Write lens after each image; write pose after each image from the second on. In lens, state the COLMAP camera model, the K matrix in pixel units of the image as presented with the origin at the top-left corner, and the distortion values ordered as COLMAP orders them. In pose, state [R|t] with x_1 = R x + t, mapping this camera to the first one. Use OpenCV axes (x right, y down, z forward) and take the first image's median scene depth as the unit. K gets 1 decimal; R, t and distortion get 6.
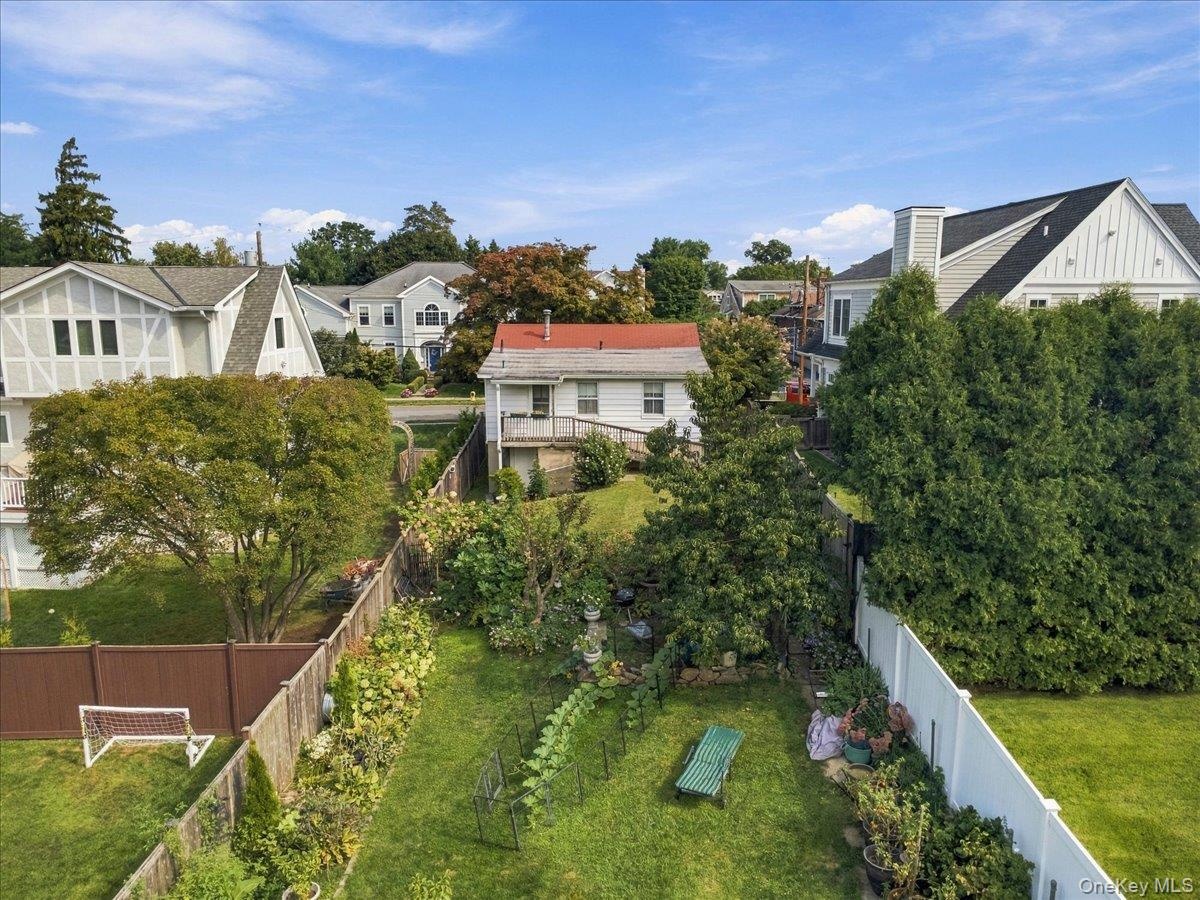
lens RADIAL K [[854.4, 0, 600.0], [0, 854.4, 450.0], [0, 0, 1]] dist [0.004262, -0.000470]
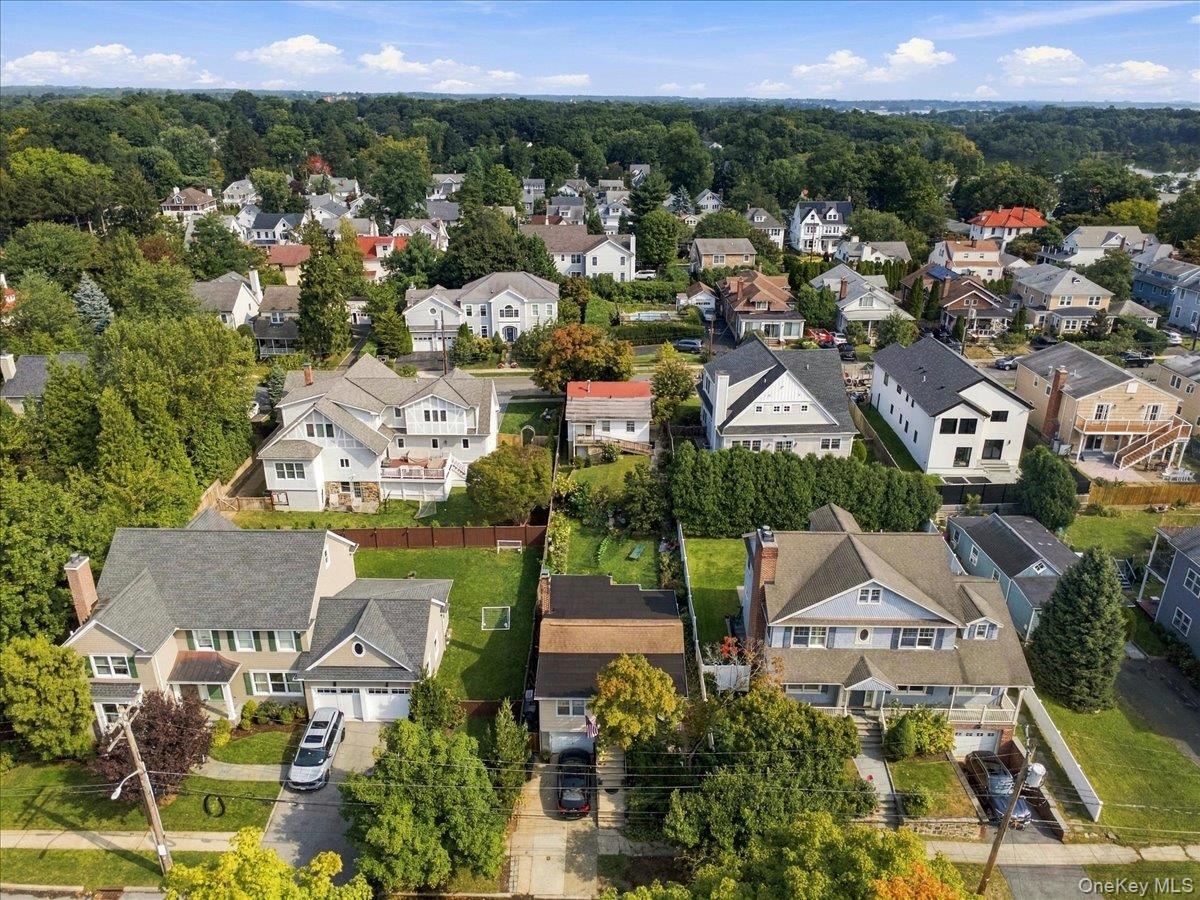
lens RADIAL K [[854.4, 0, 600.0], [0, 854.4, 450.0], [0, 0, 1]] dist [0.004262, -0.000470]
pose [[0.999983, 0.002795, 0.005100, -0.053323], [-0.003823, 0.976737, 0.214404, -0.646363], [-0.004382, -0.214420, 0.976732, -1.880146]]
